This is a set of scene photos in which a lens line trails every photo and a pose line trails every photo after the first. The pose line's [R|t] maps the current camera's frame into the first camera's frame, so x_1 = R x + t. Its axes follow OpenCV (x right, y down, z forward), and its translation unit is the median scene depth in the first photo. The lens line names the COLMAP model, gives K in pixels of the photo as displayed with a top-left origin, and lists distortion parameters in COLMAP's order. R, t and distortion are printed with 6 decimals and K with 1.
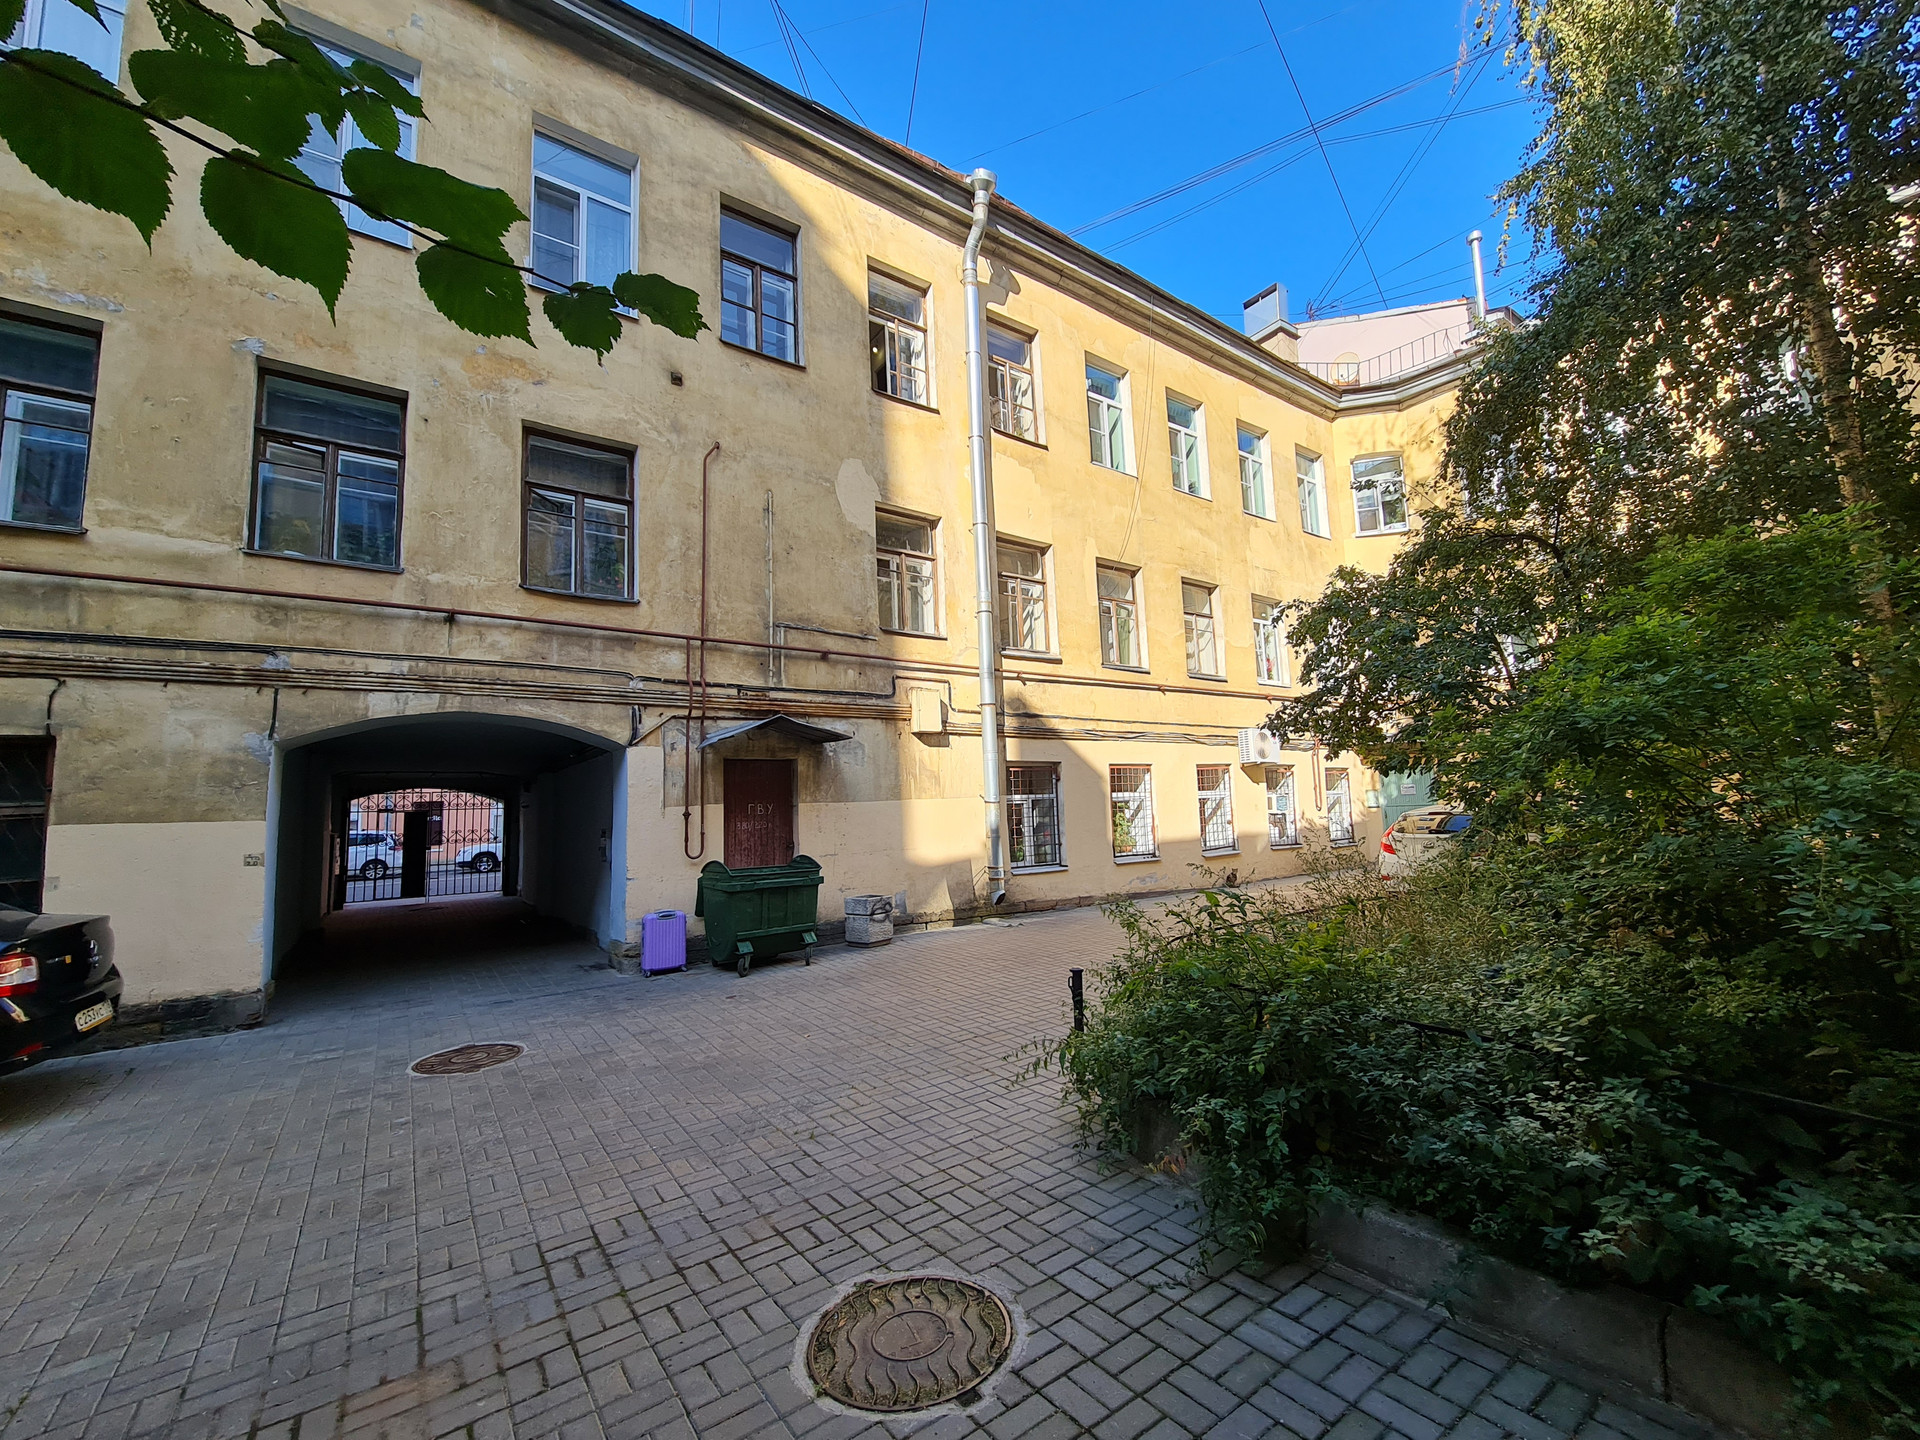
lens RADIAL K [[783.9, 0, 978.9], [0, 783.9, 729.8], [0, 0, 1]] dist [0.000948, -0.001768]
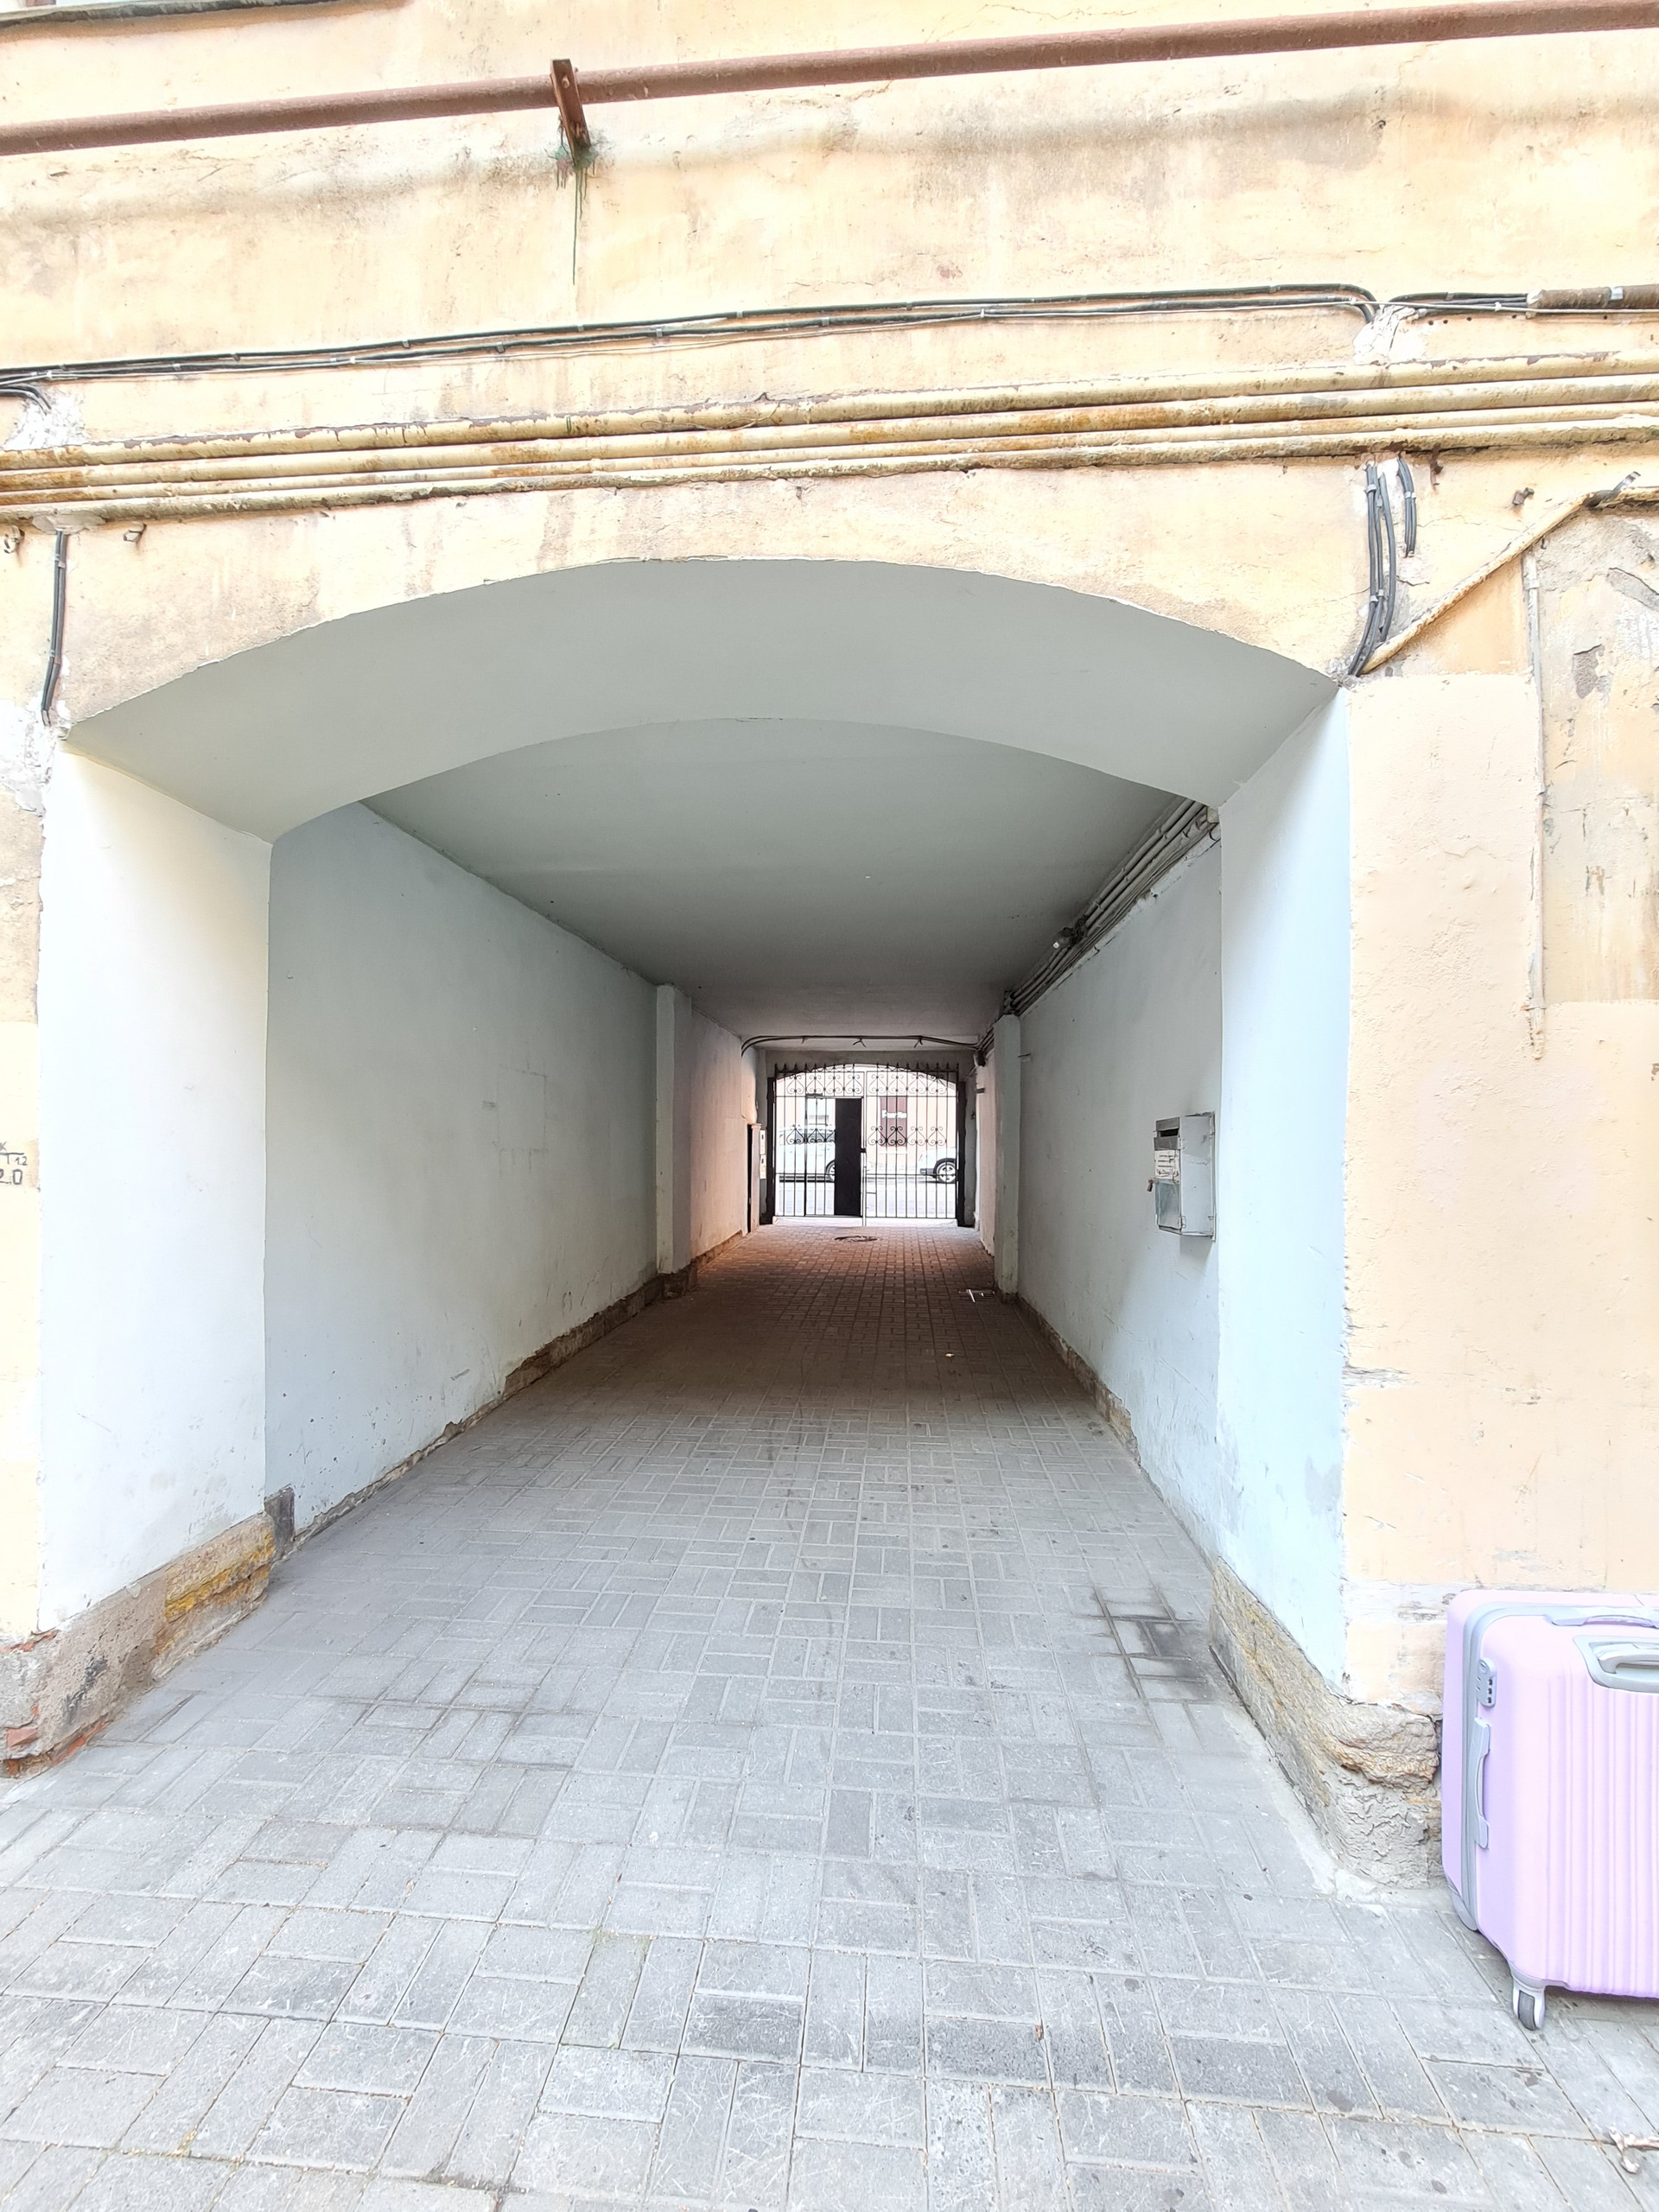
lens RADIAL K [[903.1, 0, 820.6], [0, 903.1, 1129.1], [0, 0, 1]] dist [0.000948, -0.001768]
pose [[0.751775, 0.035419, -0.658468, -0.394954], [0.037810, 0.994598, 0.096668, 0.104114], [0.658335, -0.097570, 0.746375, 0.739717]]
